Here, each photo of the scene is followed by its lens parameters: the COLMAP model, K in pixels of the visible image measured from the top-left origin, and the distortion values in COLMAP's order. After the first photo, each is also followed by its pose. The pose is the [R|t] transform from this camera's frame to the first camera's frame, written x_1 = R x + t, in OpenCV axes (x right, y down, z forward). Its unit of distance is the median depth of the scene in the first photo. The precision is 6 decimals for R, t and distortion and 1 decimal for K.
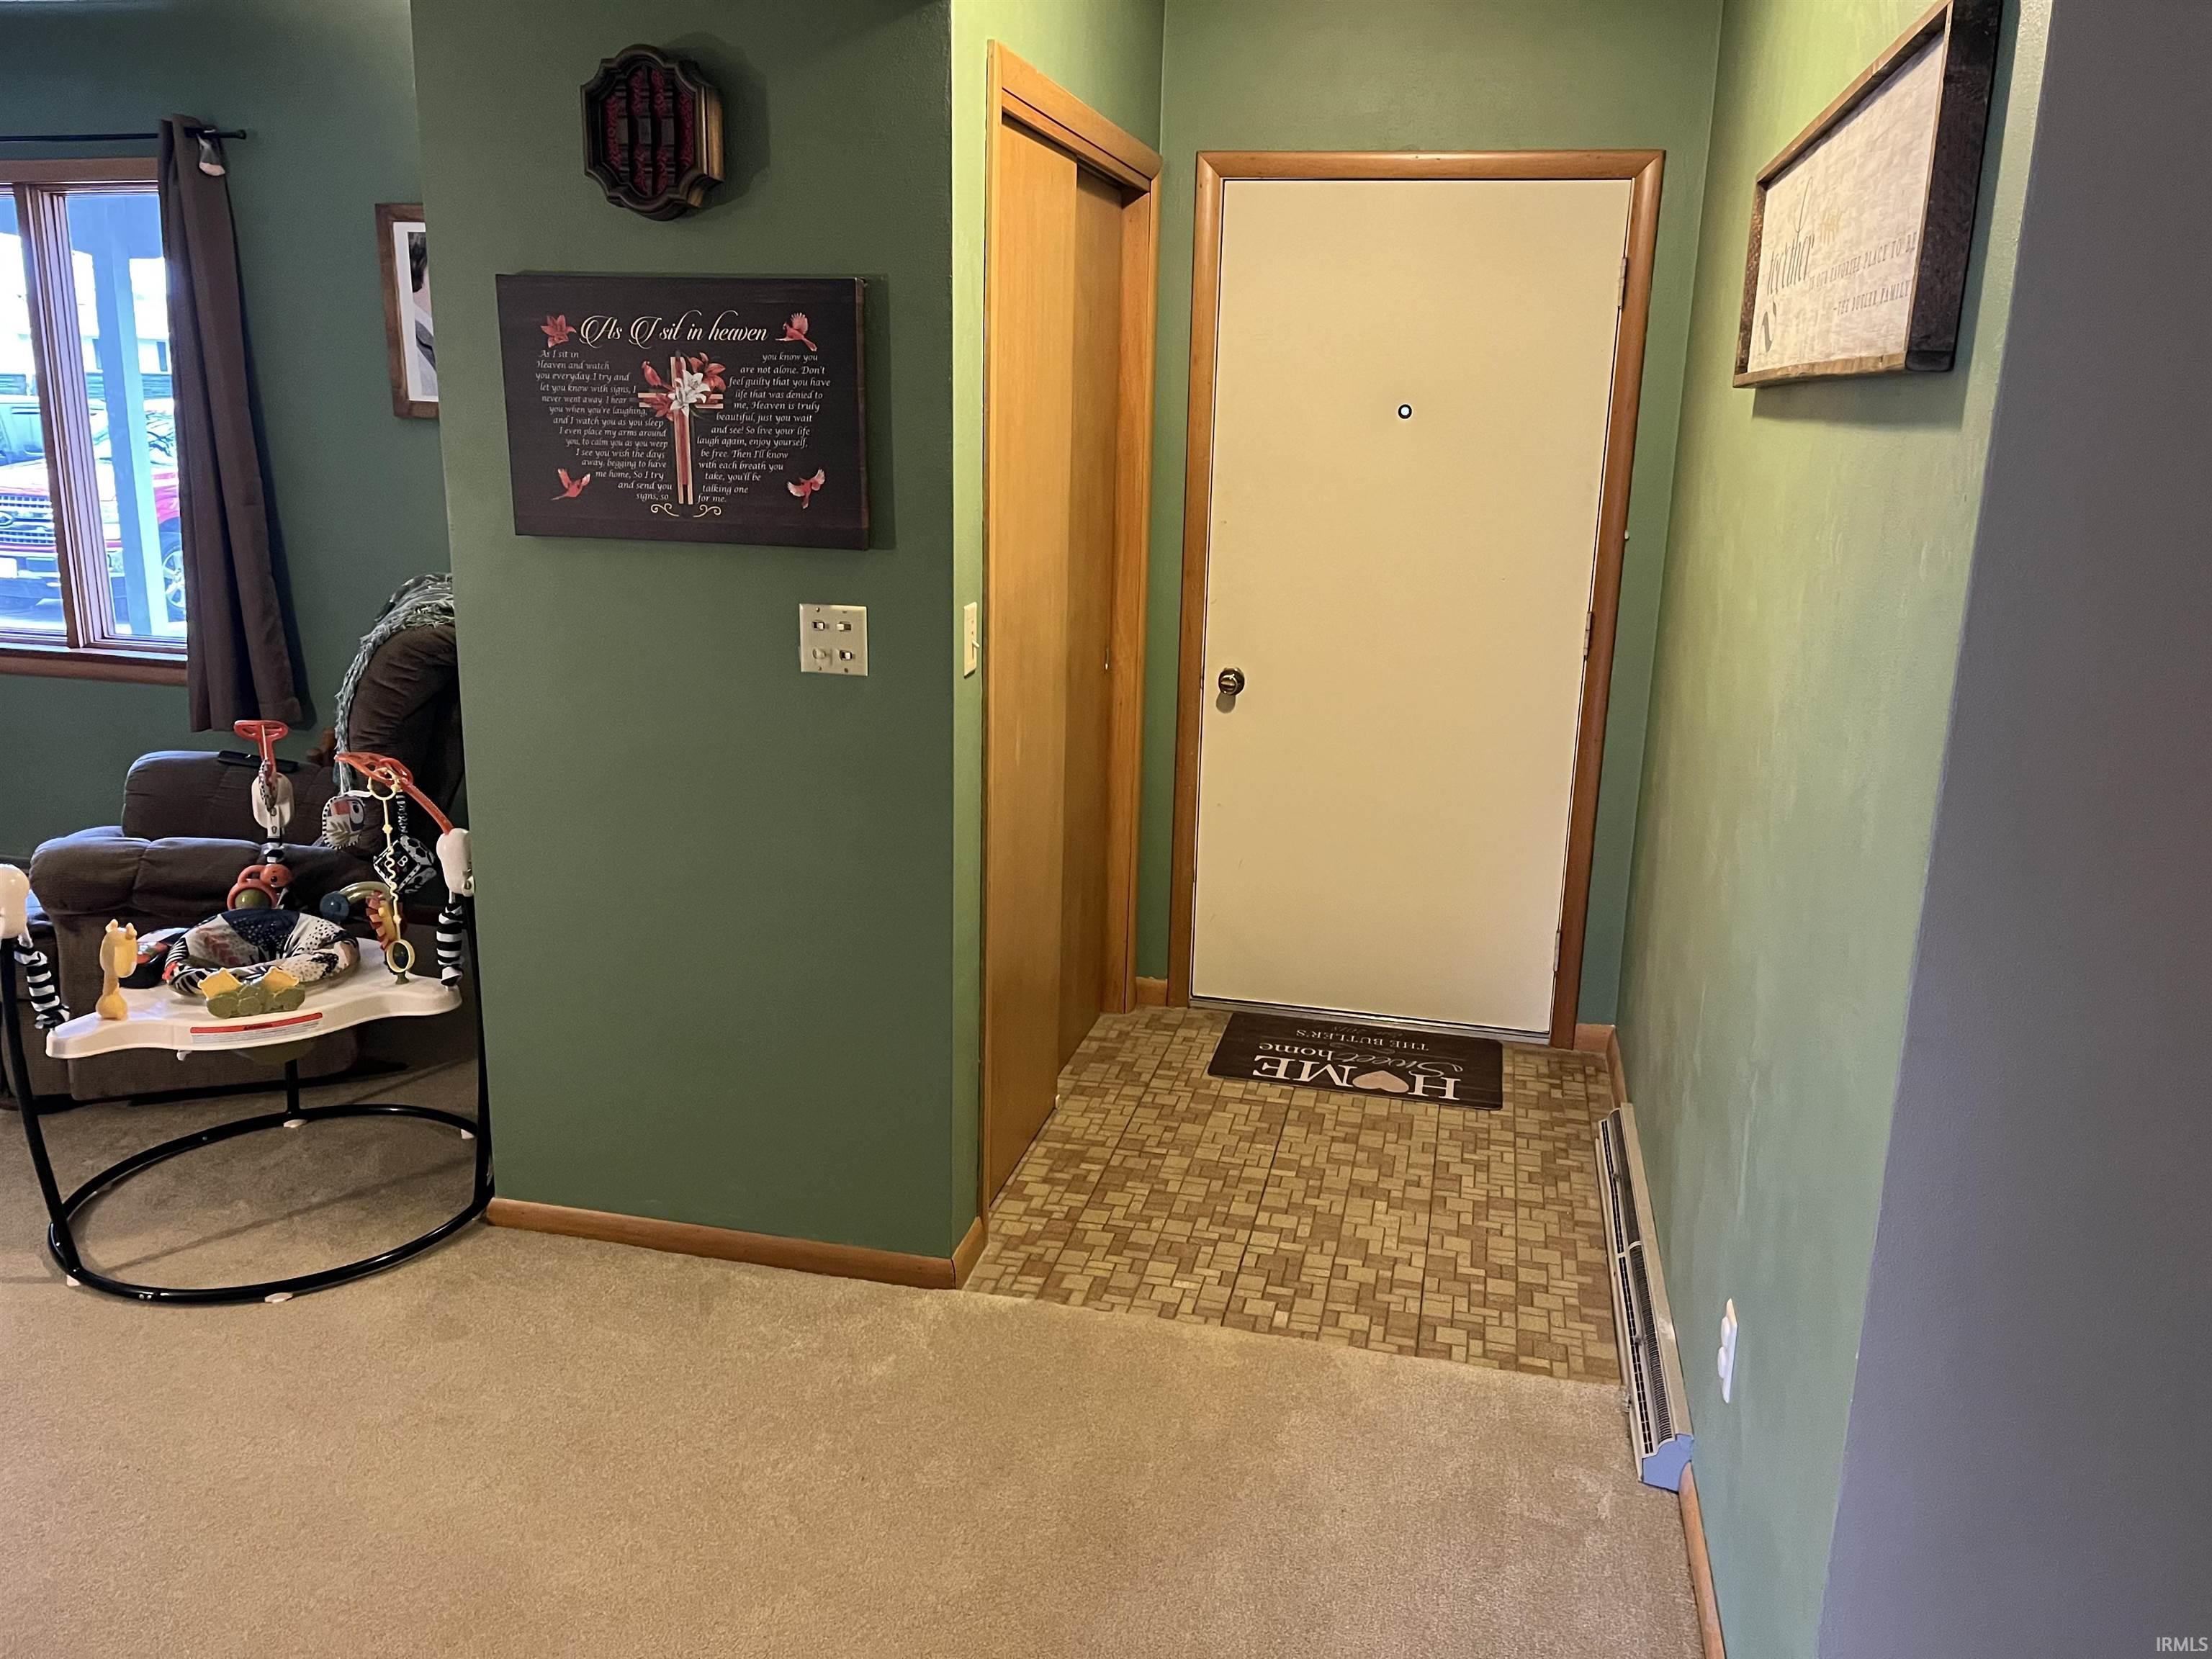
lens RADIAL K [[1686.9, 0, 1107.4], [0, 1686.9, 829.1], [0, 0, 1]] dist [0.074148, -0.104697]
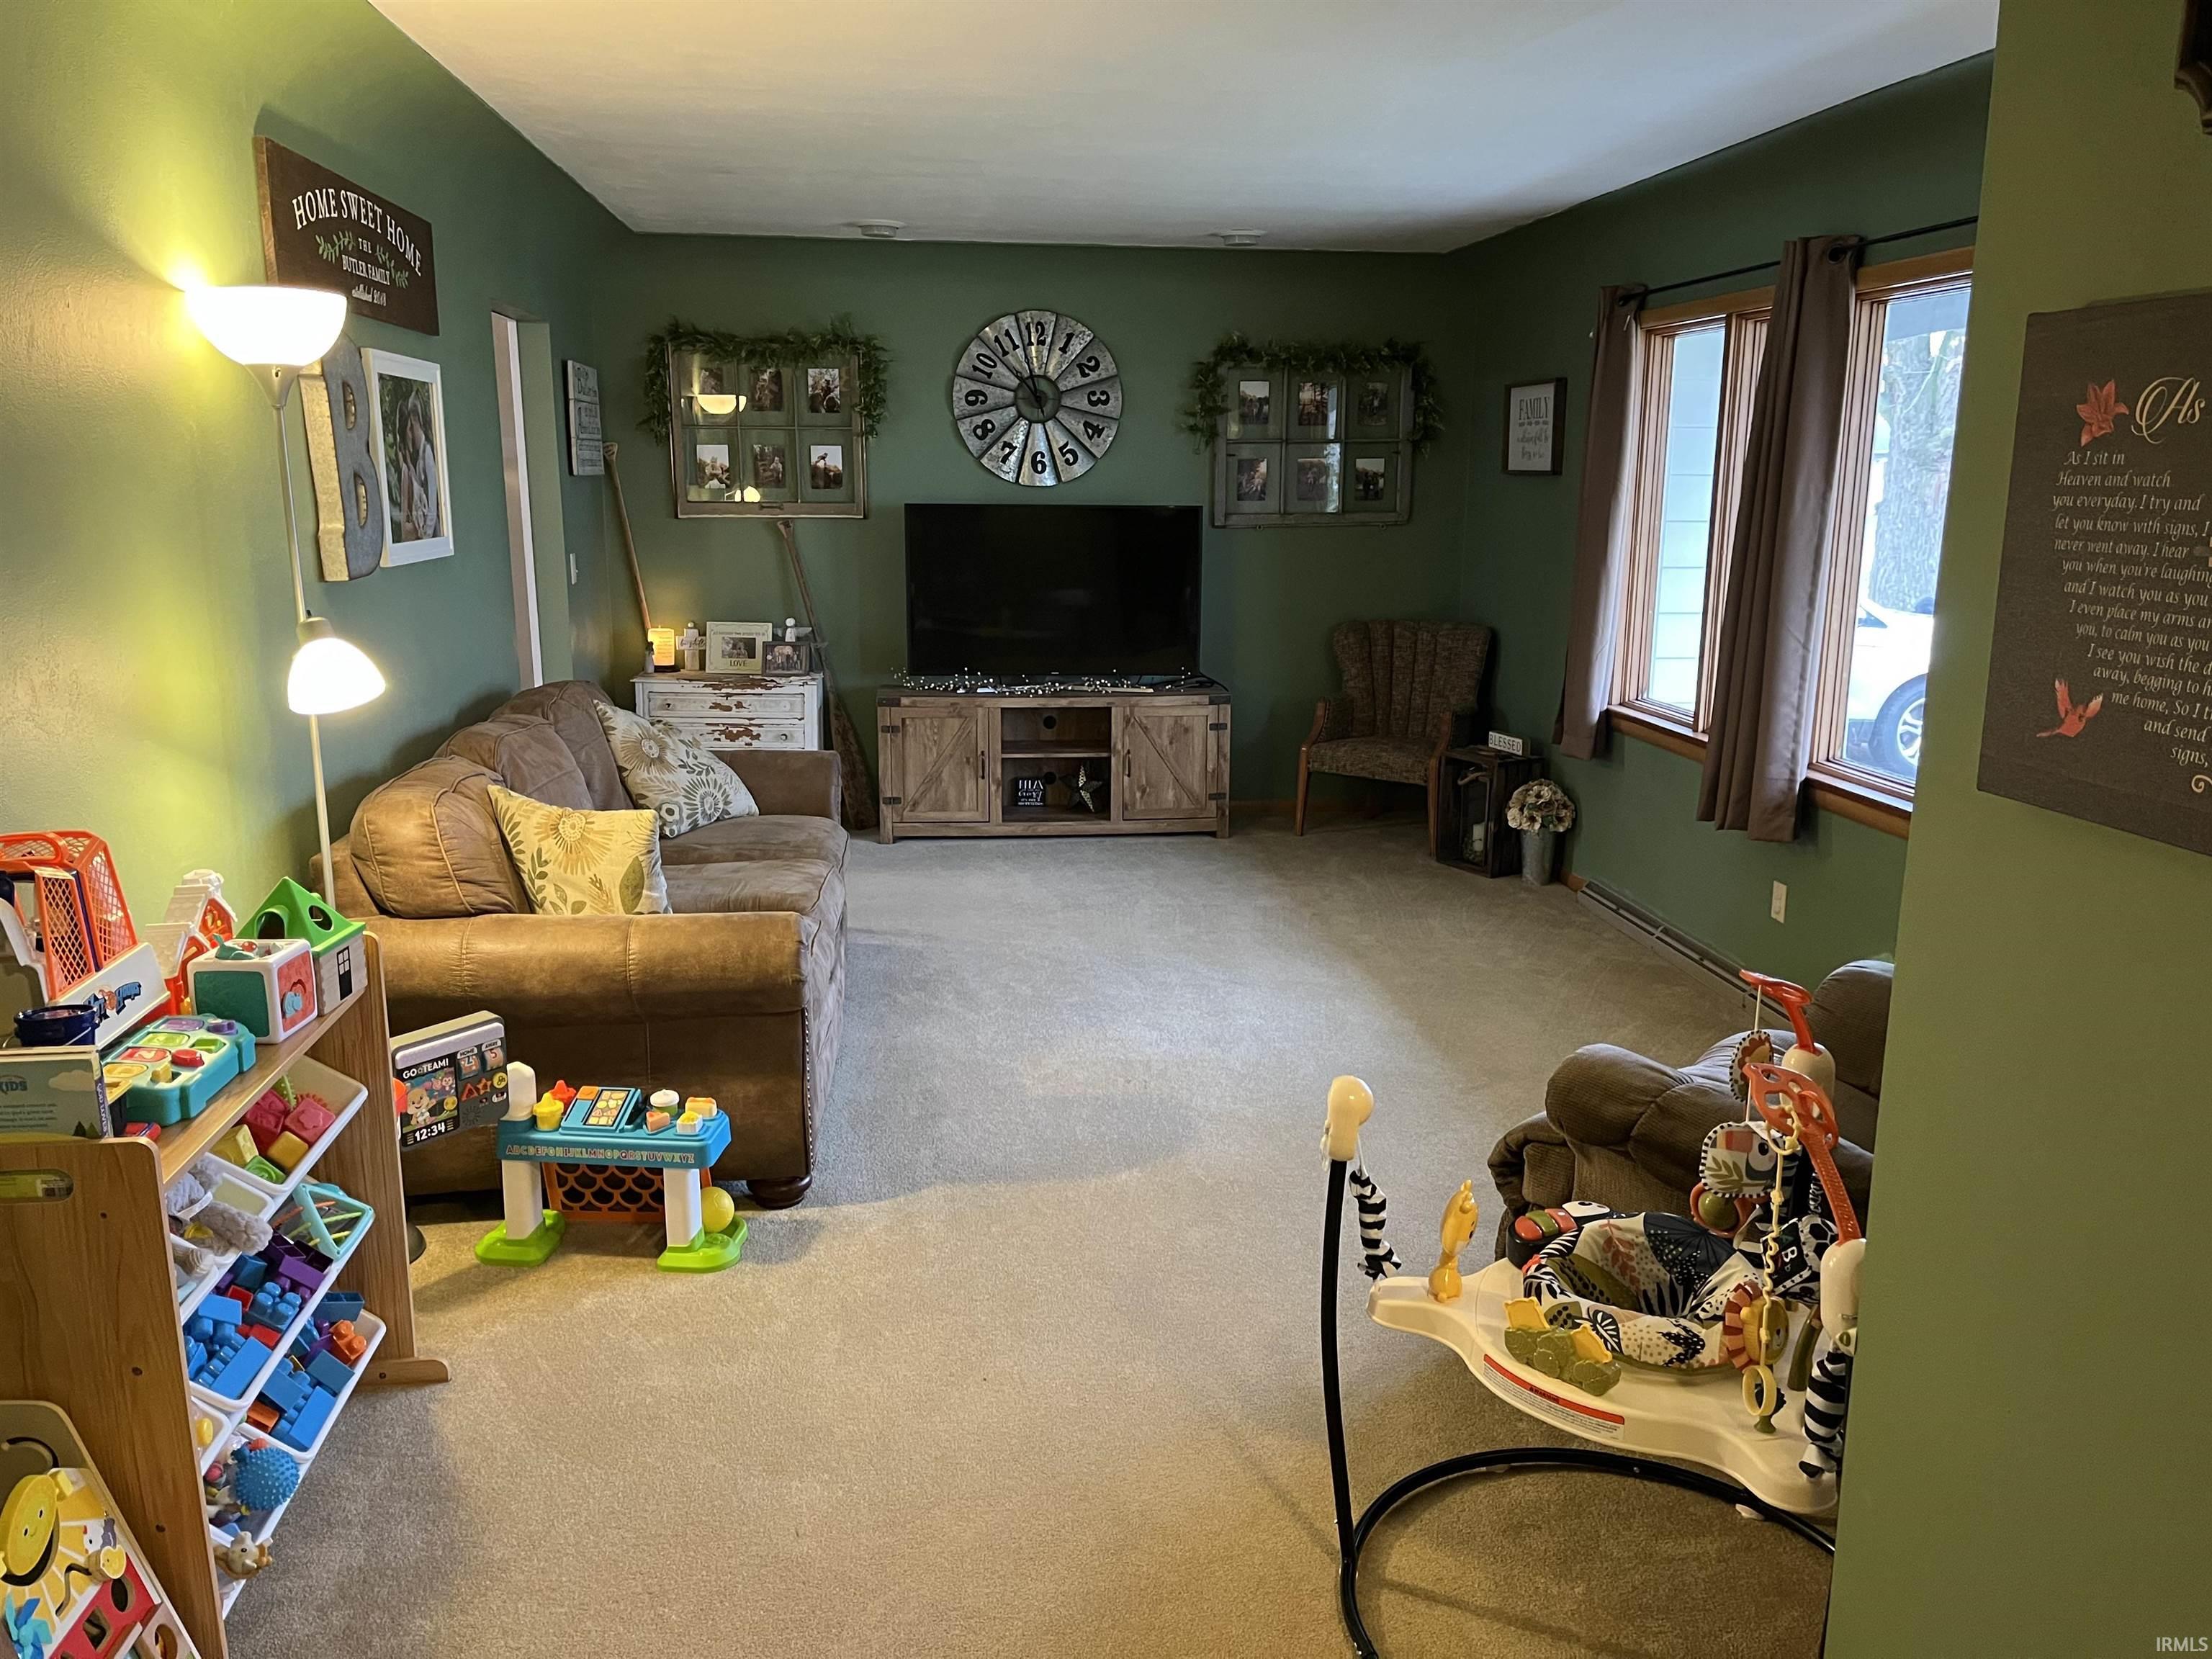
lens RADIAL K [[1686.9, 0, 1111.0], [0, 1686.9, 832.5], [0, 0, 1]] dist [0.074148, -0.104697]
pose [[0.350466, 0.181380, -0.918844, 0.057284], [-0.228545, 0.967972, 0.103906, -0.156739], [0.908263, 0.173582, 0.380695, 0.559927]]
